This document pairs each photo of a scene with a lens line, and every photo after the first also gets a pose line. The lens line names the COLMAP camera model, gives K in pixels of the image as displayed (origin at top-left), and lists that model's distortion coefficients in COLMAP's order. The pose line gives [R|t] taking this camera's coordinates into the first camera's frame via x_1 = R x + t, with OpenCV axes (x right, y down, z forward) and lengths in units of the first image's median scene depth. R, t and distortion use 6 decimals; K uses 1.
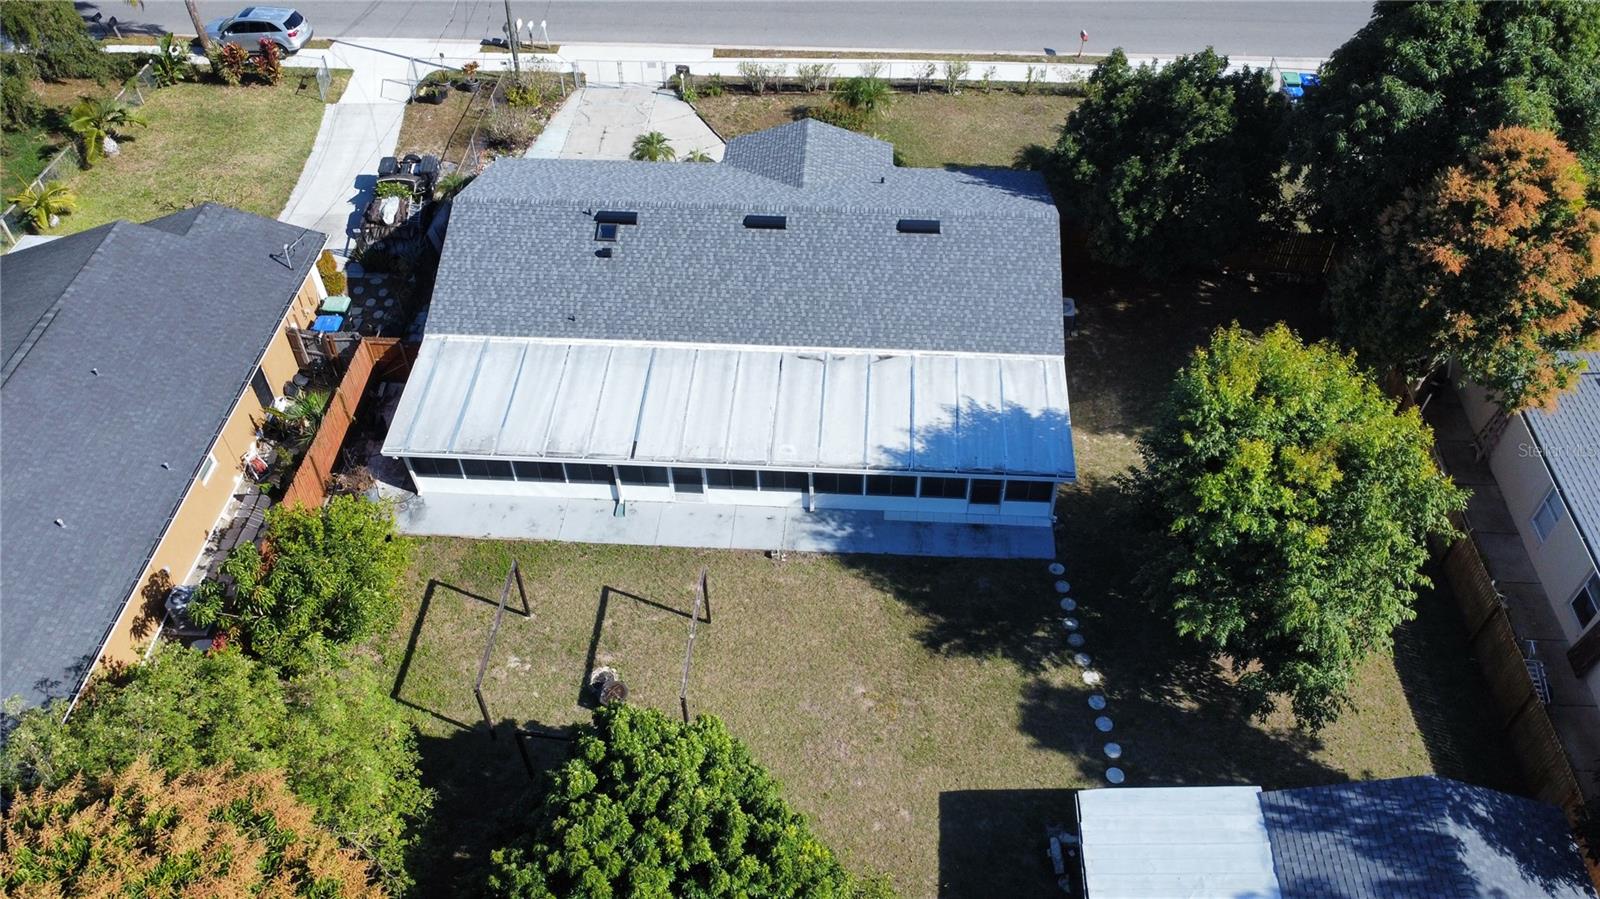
lens RADIAL K [[1202.0, 0, 800.0], [0, 1202.0, 449.5], [0, 0, 1]] dist [0.001805, -0.003704]
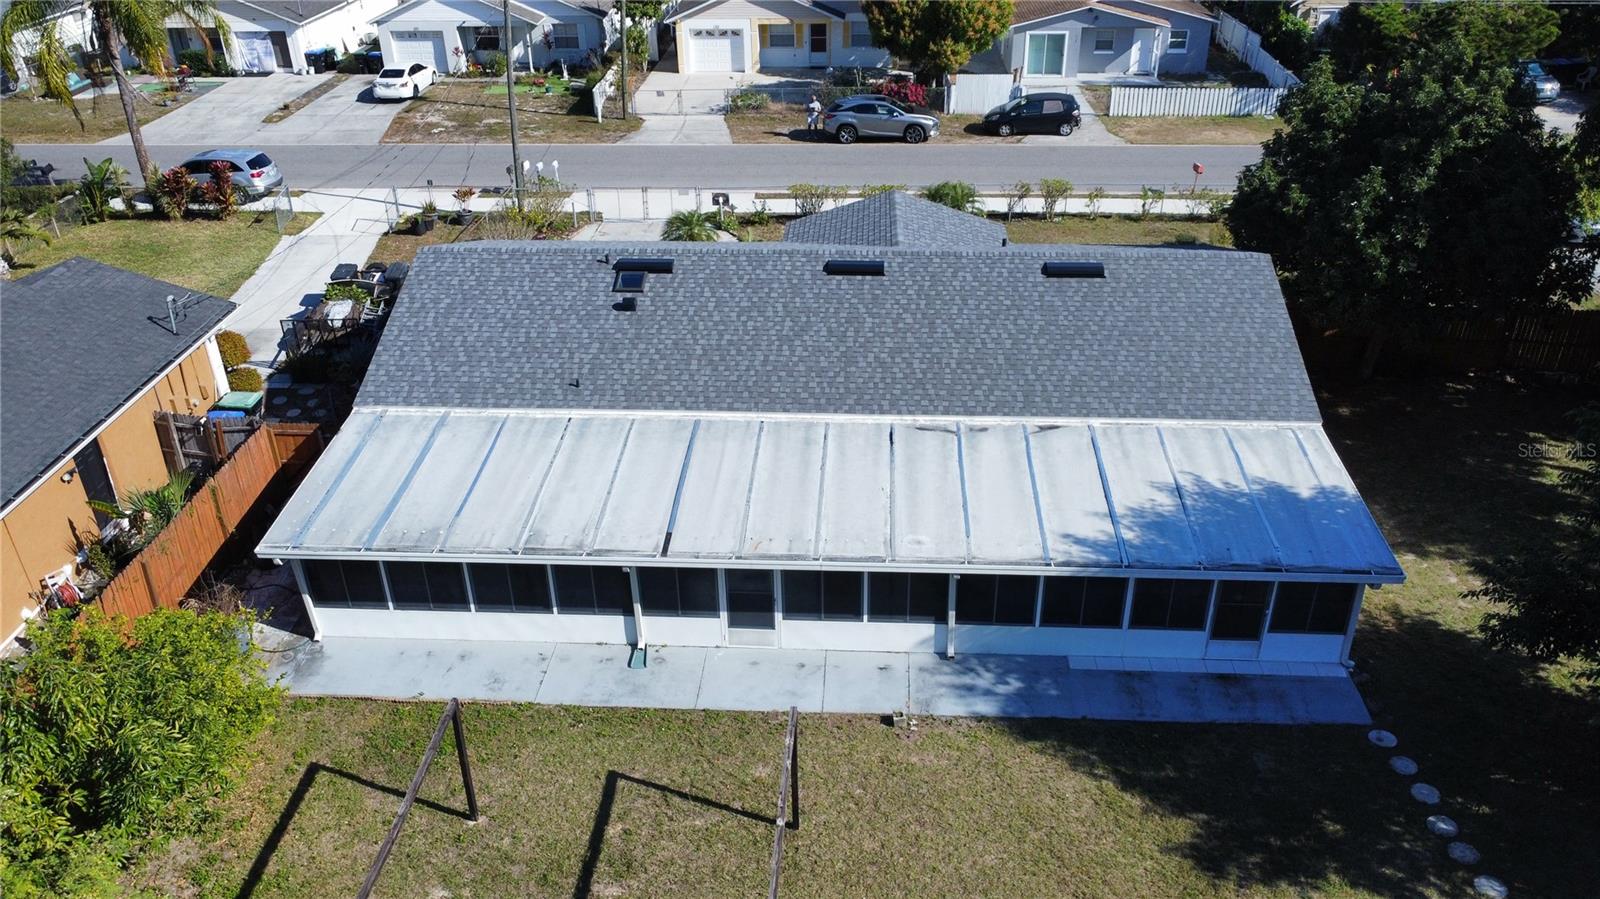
lens RADIAL K [[1202.0, 0, 800.0], [0, 1202.0, 449.5], [0, 0, 1]] dist [0.001805, -0.003704]
pose [[0.999988, -0.004025, 0.002900, -0.067102], [0.004684, 0.958595, -0.284735, 0.121350], [-0.001634, 0.284745, 0.958602, 0.371892]]
